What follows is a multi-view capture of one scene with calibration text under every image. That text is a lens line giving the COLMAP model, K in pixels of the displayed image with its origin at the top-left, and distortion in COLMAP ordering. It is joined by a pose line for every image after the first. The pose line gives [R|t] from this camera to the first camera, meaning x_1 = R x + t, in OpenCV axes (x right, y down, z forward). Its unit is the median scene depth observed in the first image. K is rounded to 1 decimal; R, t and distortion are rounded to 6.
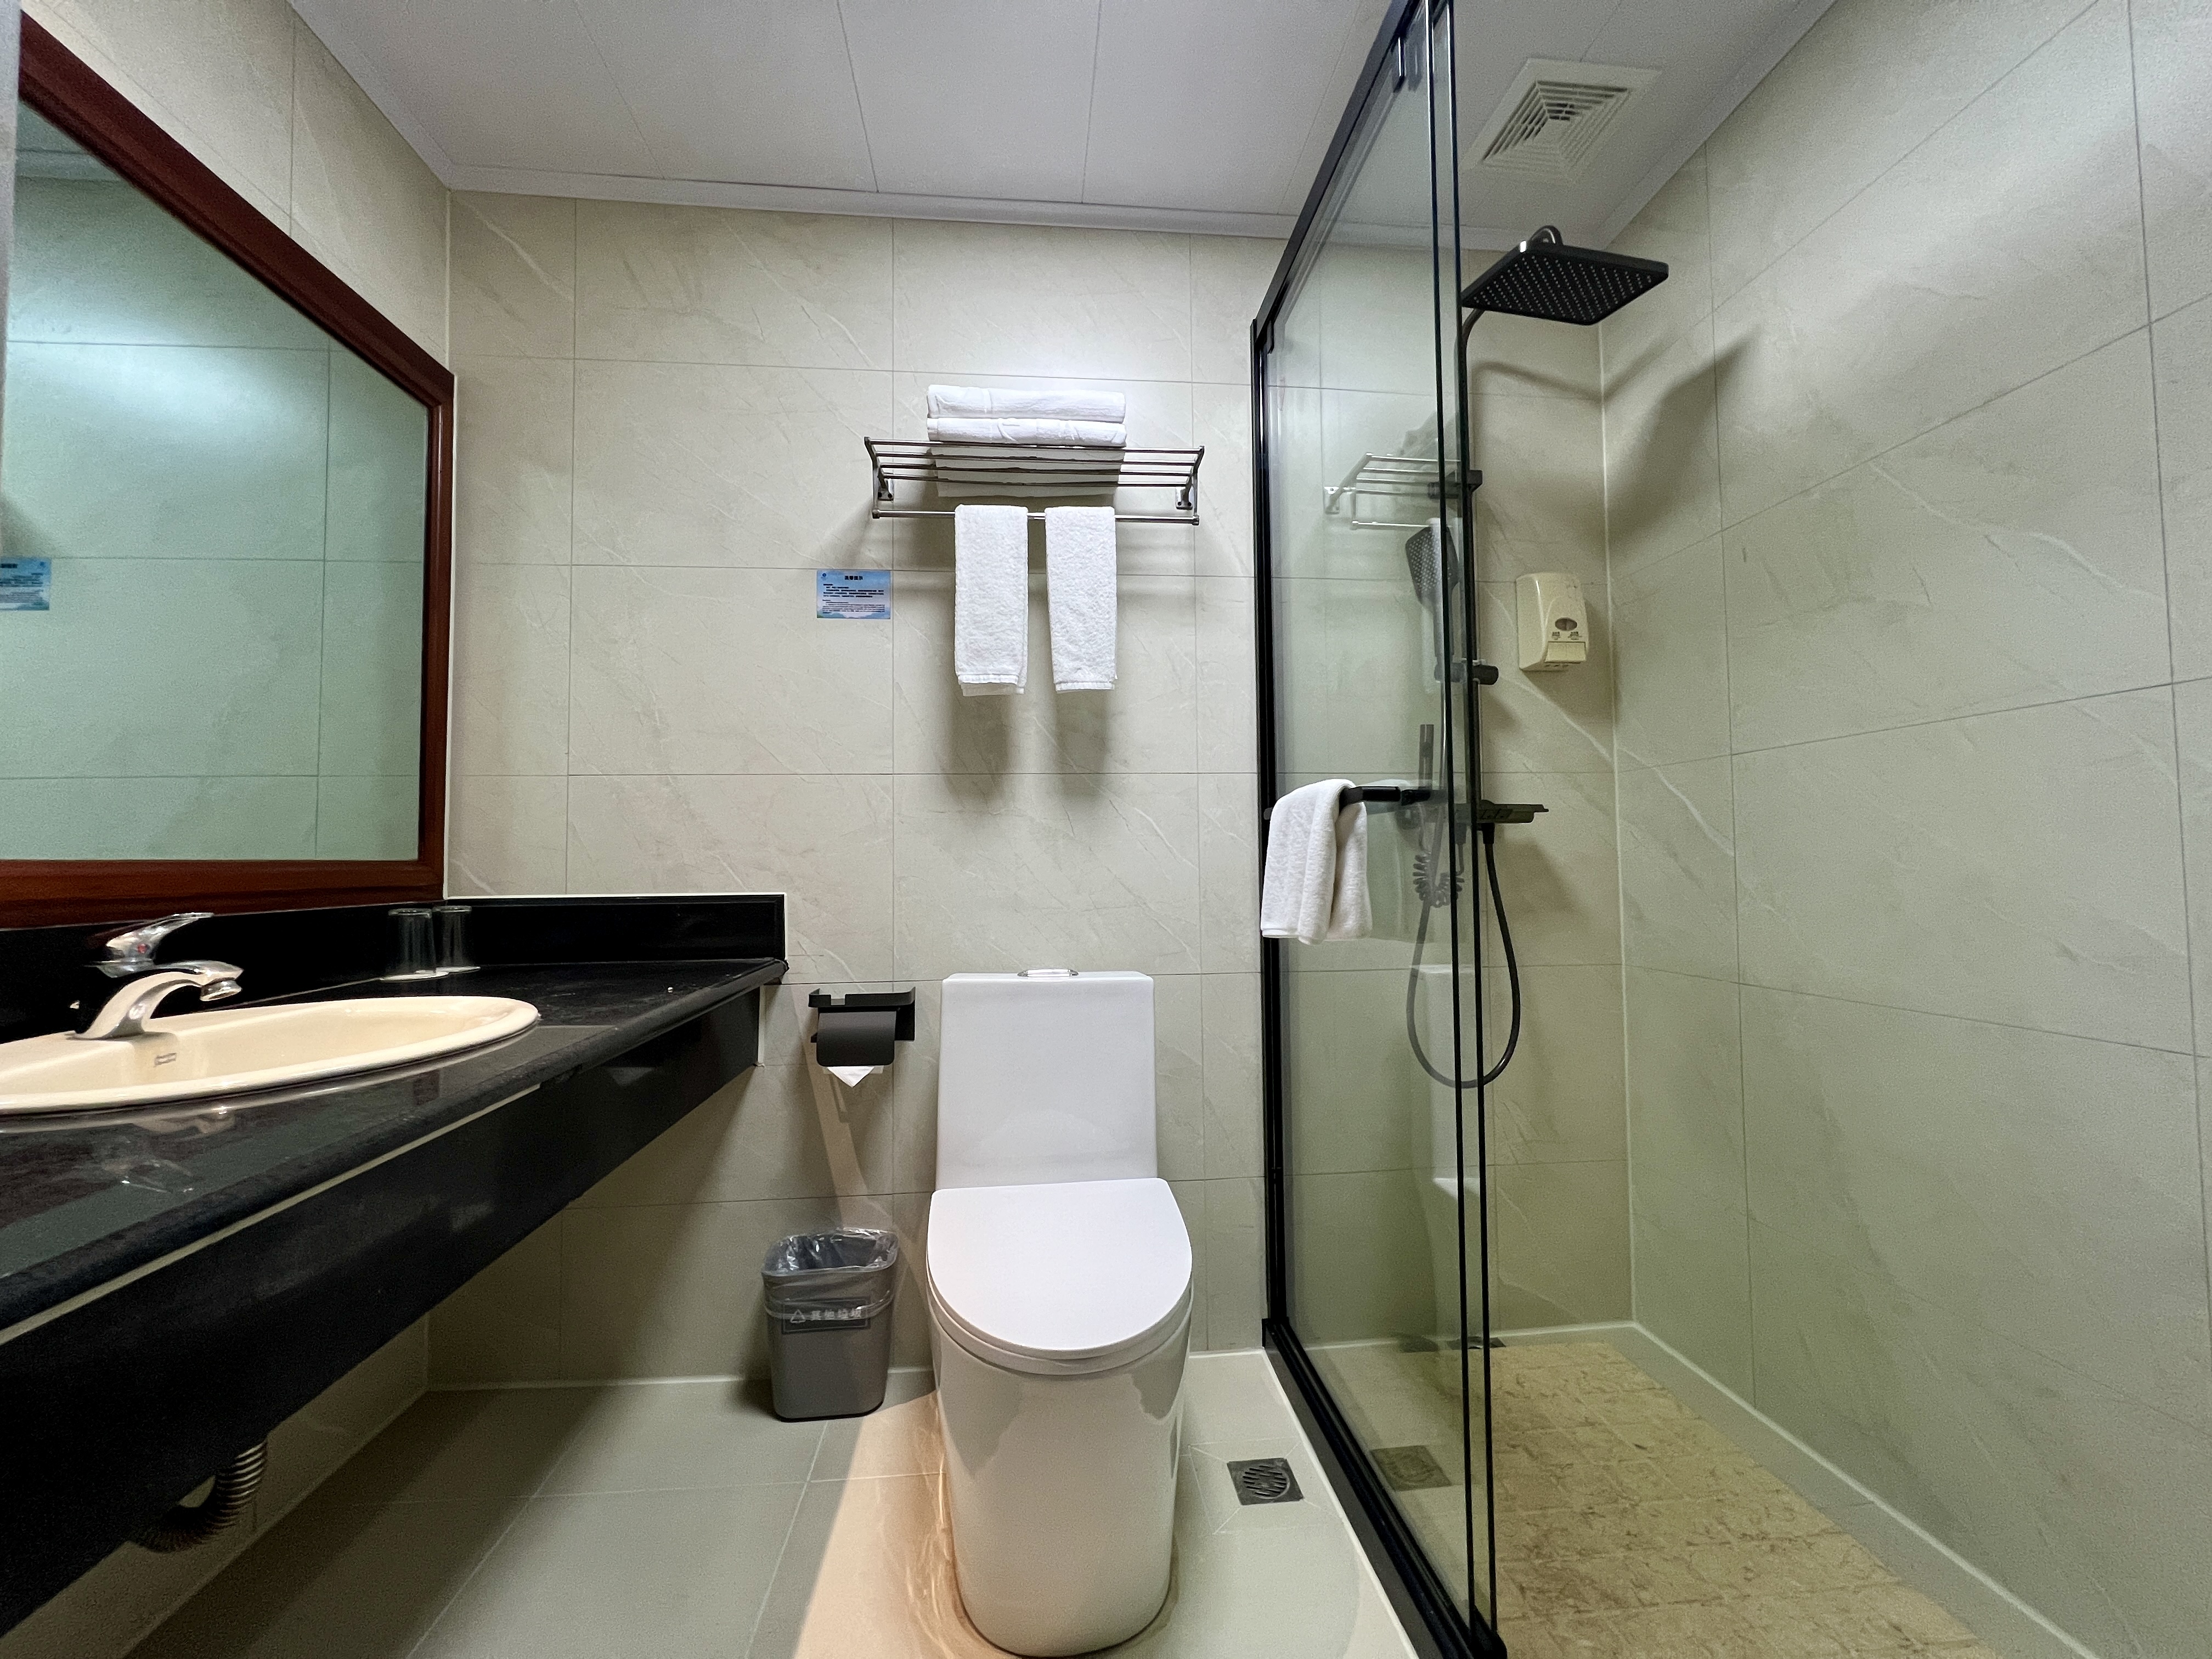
lens RADIAL K [[883.2, 0, 1108.9], [0, 883.2, 829.2], [0, 0, 1]] dist [-0.001252, 0.000005]
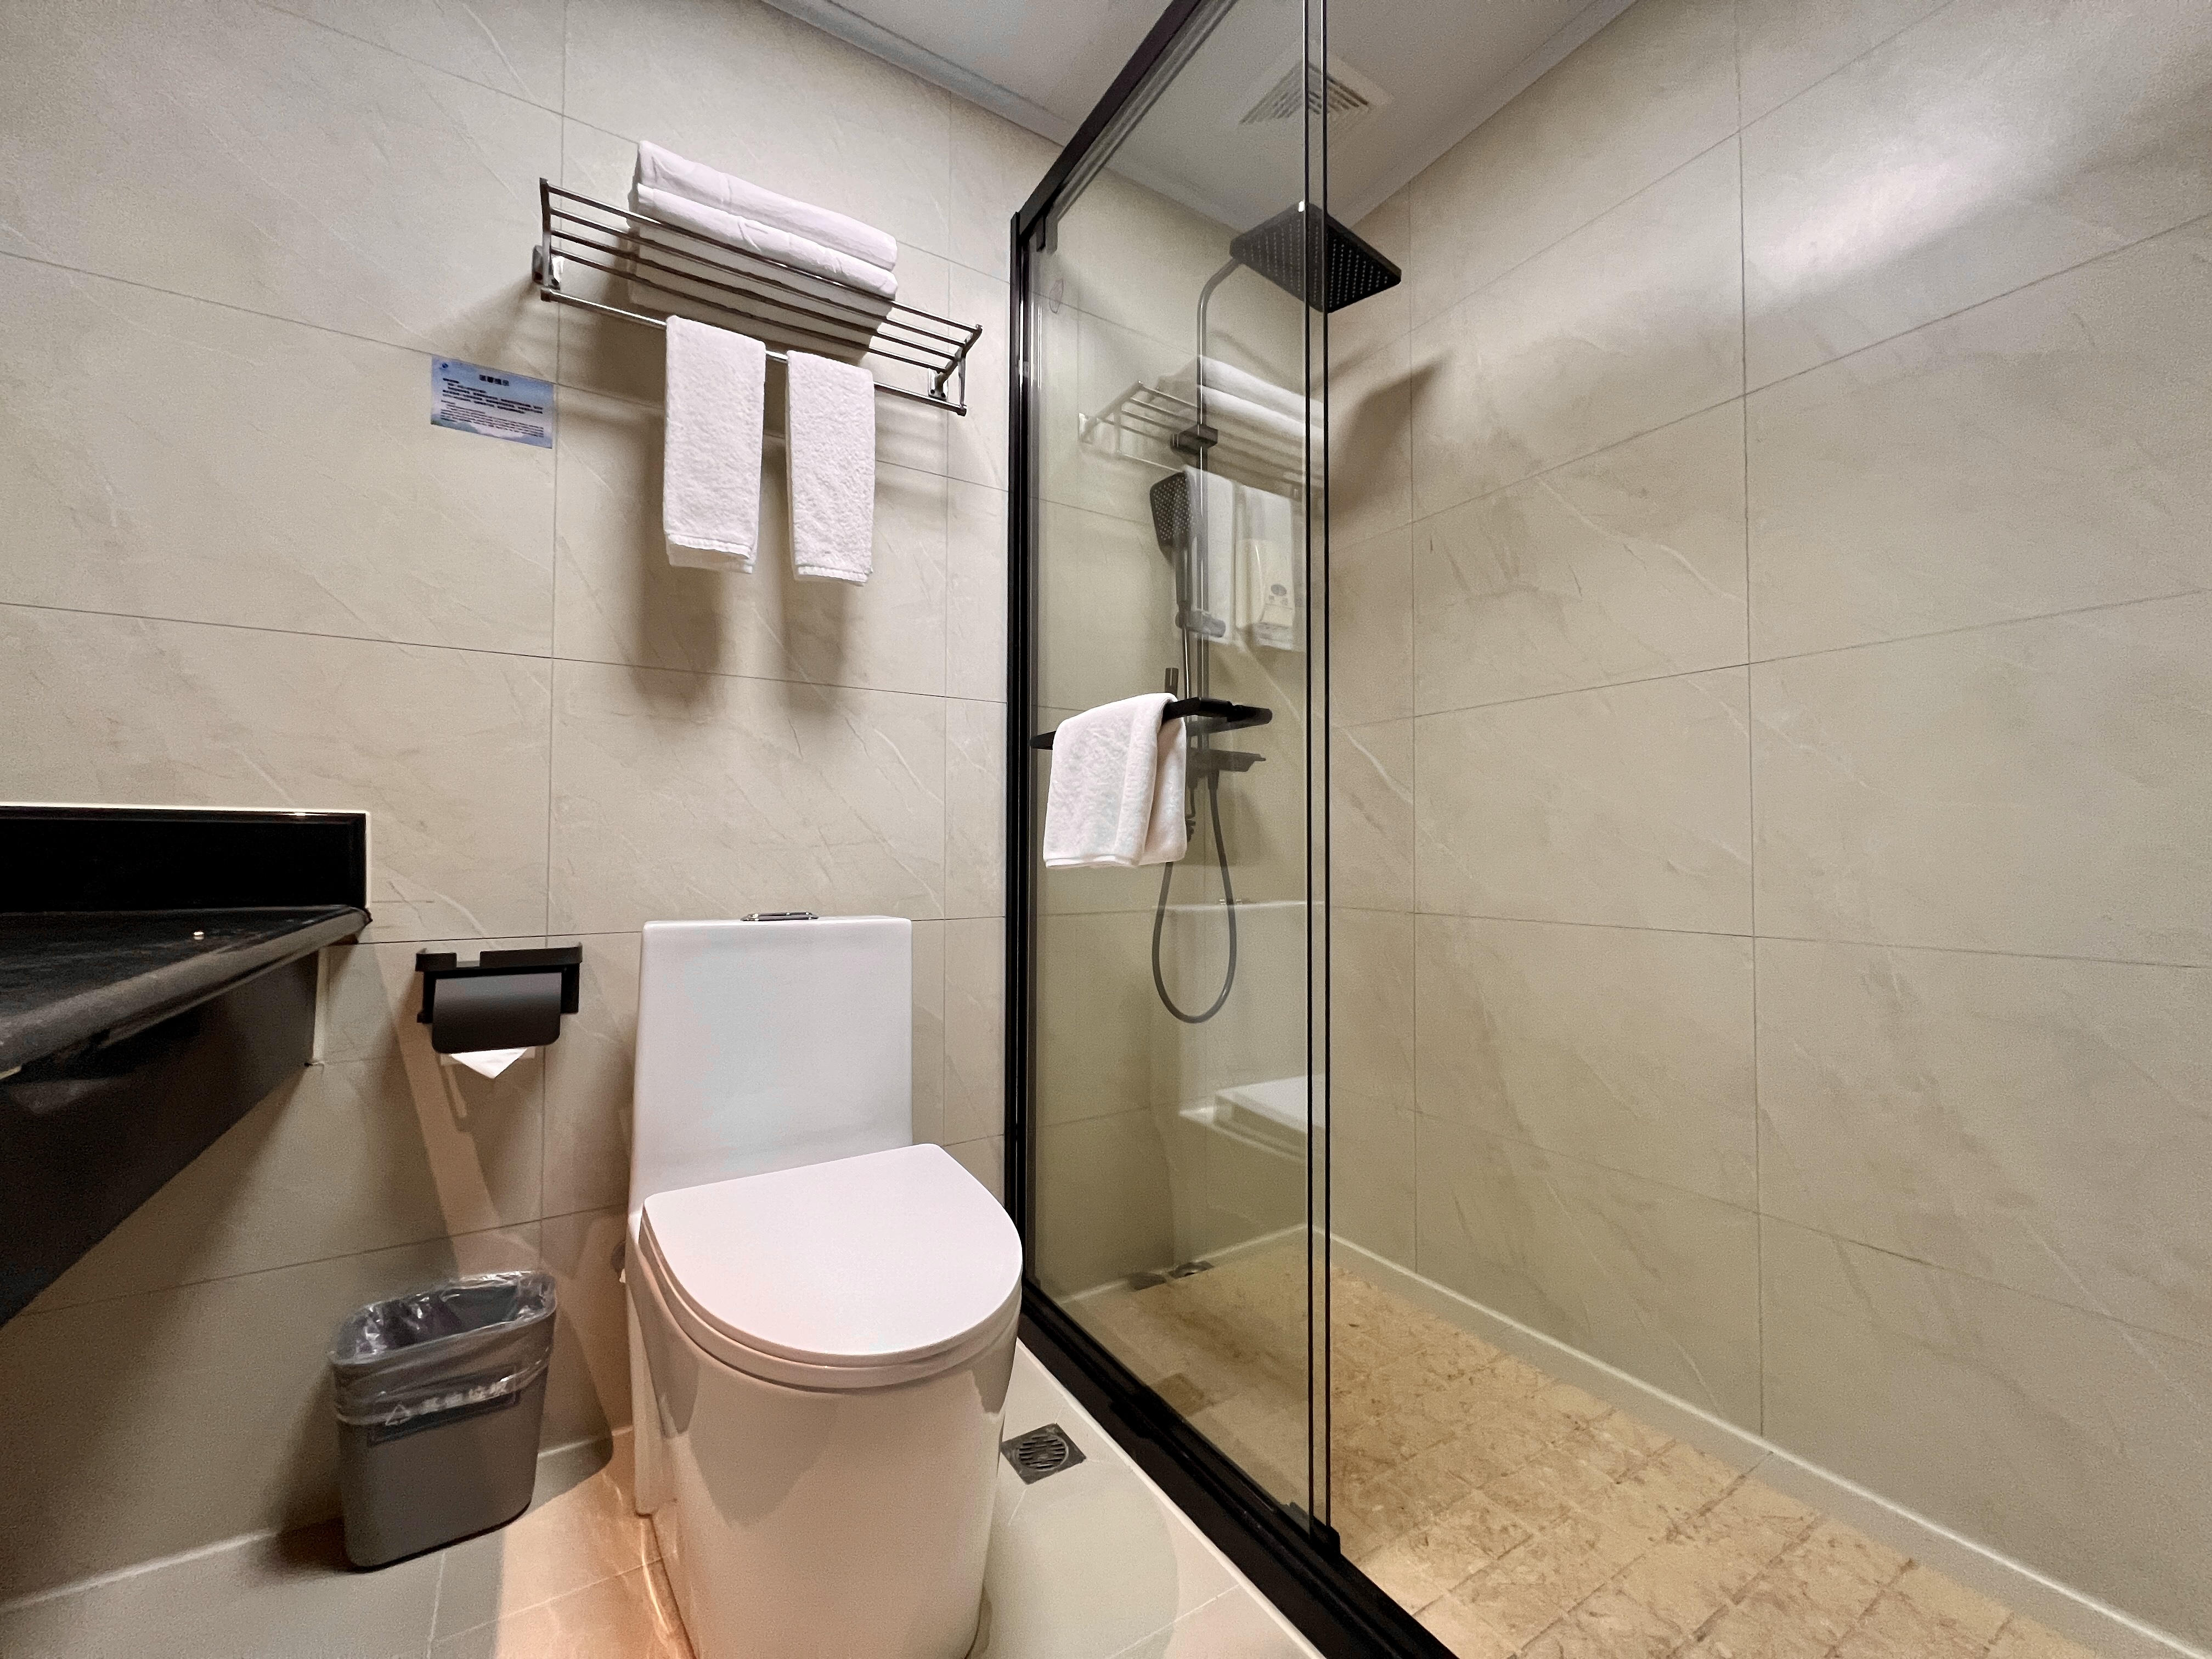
lens RADIAL K [[883.2, 0, 1108.9], [0, 883.2, 829.2], [0, 0, 1]] dist [-0.001252, 0.000005]
pose [[0.894833, 0.025406, 0.445678, -0.161039], [-0.031359, 0.999490, 0.005987, 0.066056], [-0.445299, -0.019334, 0.895173, 0.130305]]
